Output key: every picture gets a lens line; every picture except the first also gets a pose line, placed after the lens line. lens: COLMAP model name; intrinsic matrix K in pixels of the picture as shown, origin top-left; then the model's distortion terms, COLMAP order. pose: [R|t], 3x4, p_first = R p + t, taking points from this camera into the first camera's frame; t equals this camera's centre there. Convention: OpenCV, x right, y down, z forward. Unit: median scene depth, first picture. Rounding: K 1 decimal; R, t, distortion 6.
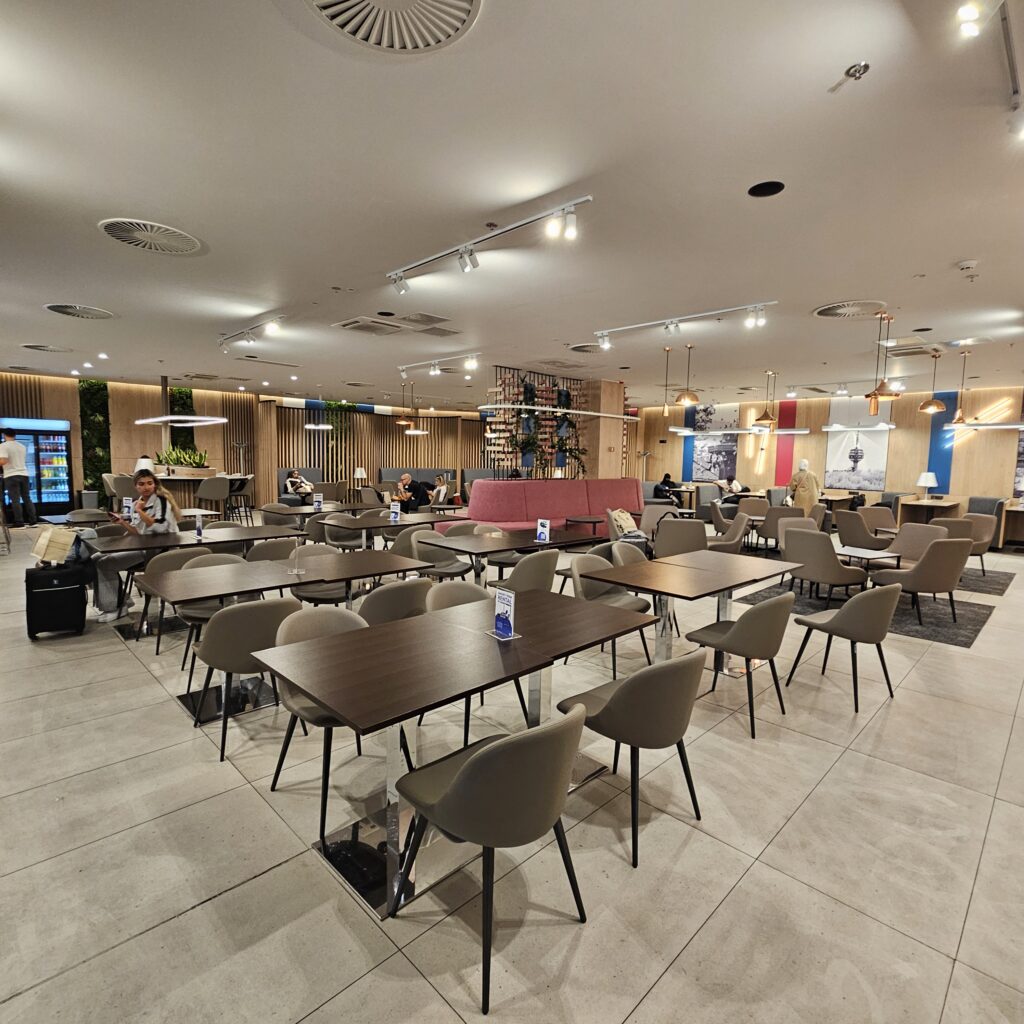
lens RADIAL K [[569.3, 0, 510.5], [0, 569.3, 511.3], [0, 0, 1]] dist [-0.002597, -0.000842]
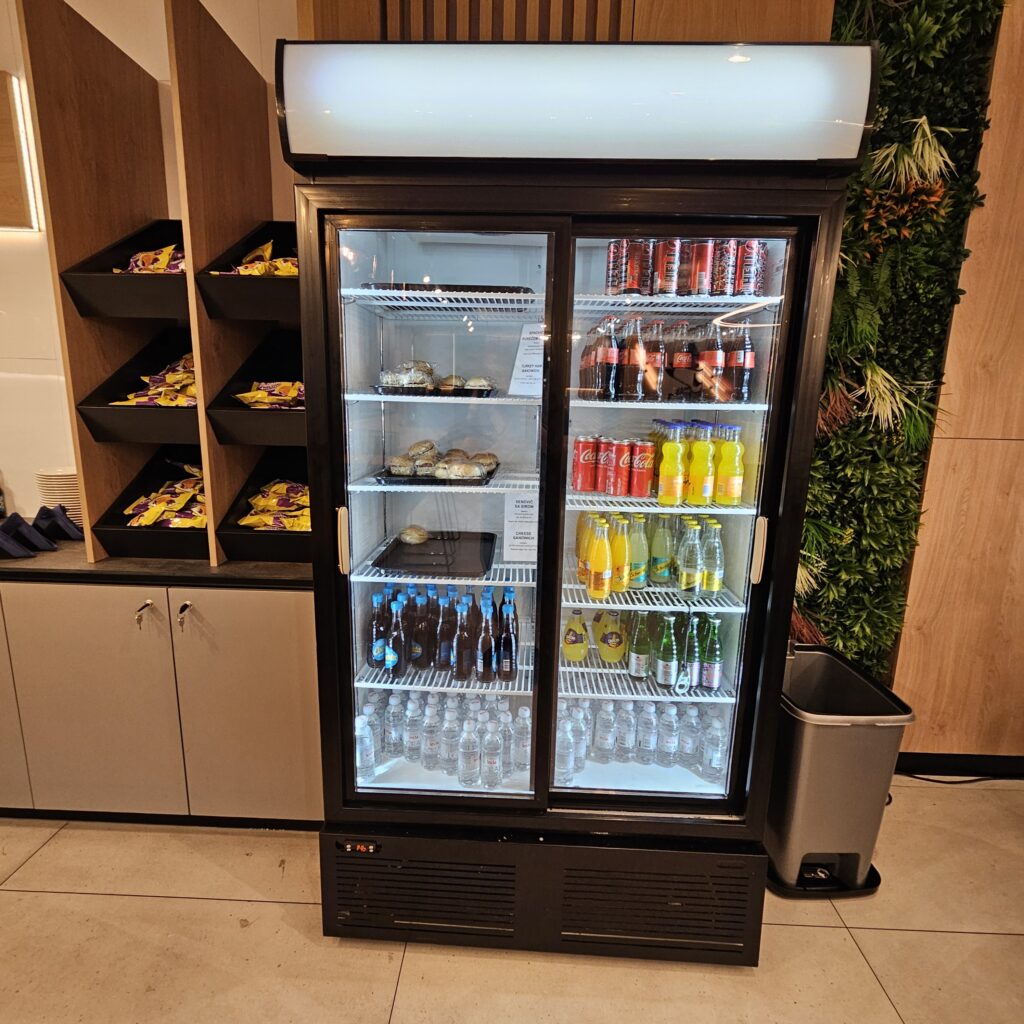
lens RADIAL K [[569.3, 0, 509.7], [0, 569.3, 512.7], [0, 0, 1]] dist [-0.002597, -0.000842]
pose [[0.685019, 0.136150, -0.715690, -0.679599], [-0.082317, 0.990556, 0.109651, -0.082276], [0.723860, -0.016200, 0.689757, 0.822647]]
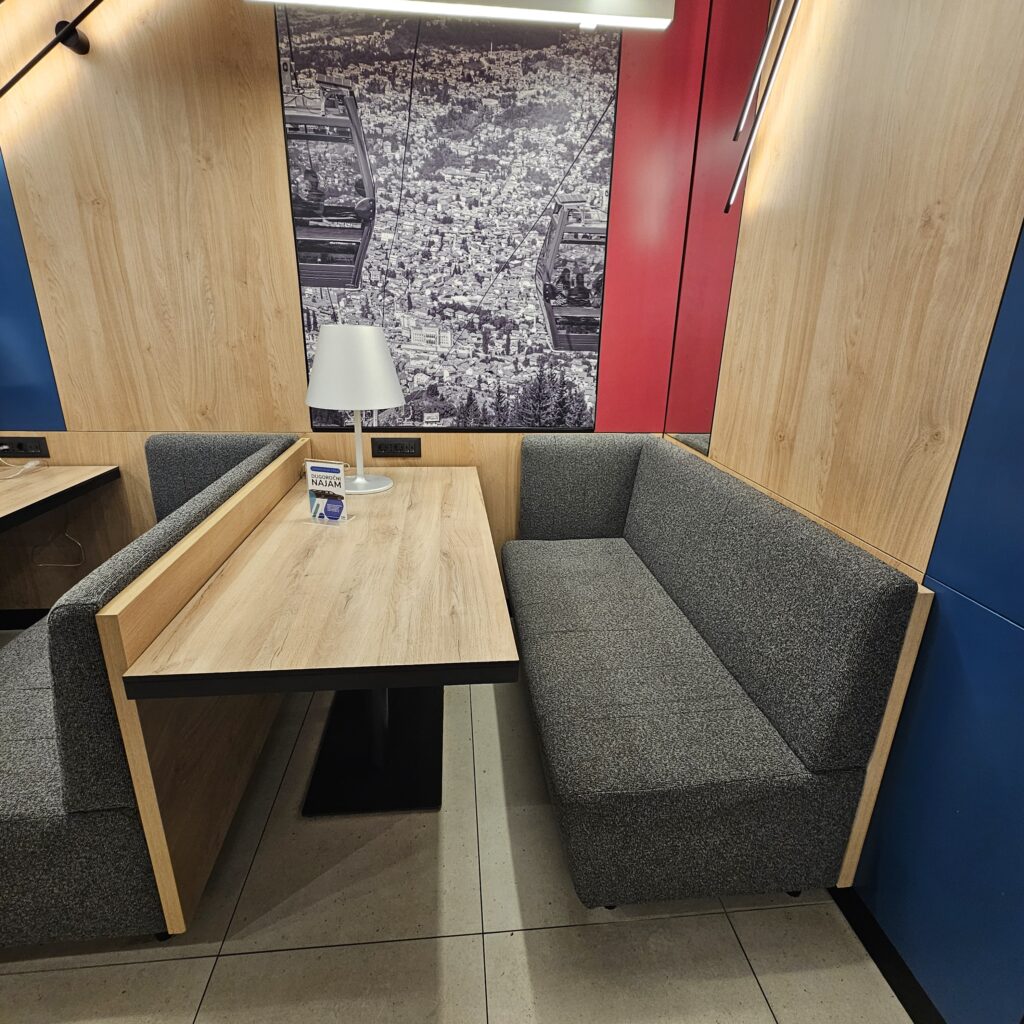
lens RADIAL K [[569.3, 0, 510.8], [0, 569.3, 511.4], [0, 0, 1]] dist [-0.002597, -0.000842]
pose [[0.775713, 0.203278, -0.597450, -0.512589], [-0.074850, 0.969656, 0.232735, -0.059543], [0.626631, -0.135816, 0.767390, 0.943268]]
